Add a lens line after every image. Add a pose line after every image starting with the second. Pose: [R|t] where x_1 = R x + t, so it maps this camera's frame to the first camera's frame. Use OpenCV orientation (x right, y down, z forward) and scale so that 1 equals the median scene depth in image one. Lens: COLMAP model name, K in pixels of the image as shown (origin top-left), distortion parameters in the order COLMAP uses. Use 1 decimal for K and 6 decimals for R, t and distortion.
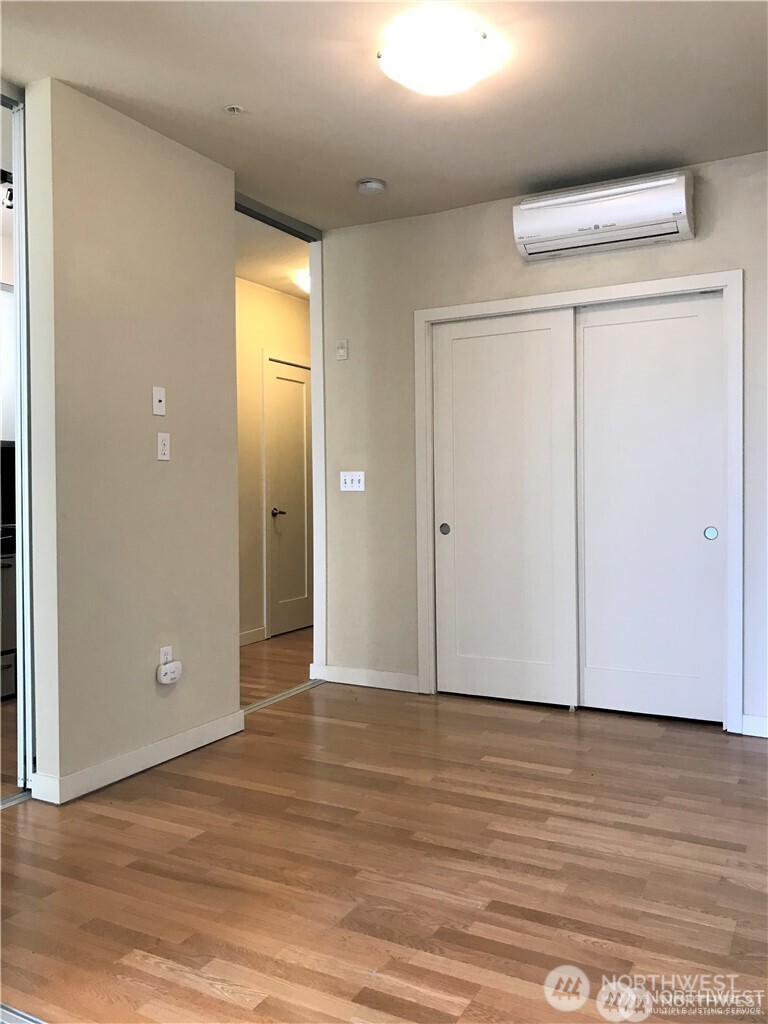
lens RADIAL K [[836.7, 0, 387.2], [0, 836.7, 501.7], [0, 0, 1]] dist [-0.006623, 0.017633]
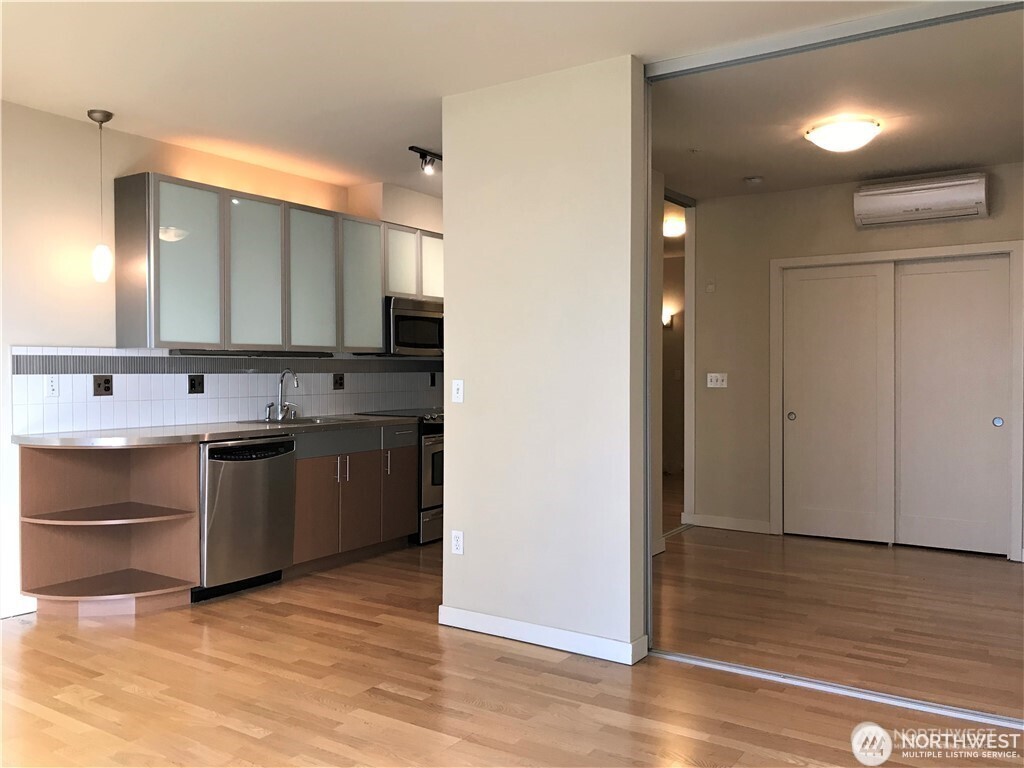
lens RADIAL K [[836.7, 0, 509.0], [0, 836.7, 380.2], [0, 0, 1]] dist [-0.006623, 0.017633]
pose [[0.995784, 0.009015, -0.091288, -0.303024], [-0.009251, 0.999955, -0.002169, -0.022094], [0.091265, 0.003004, 0.995822, -0.480678]]
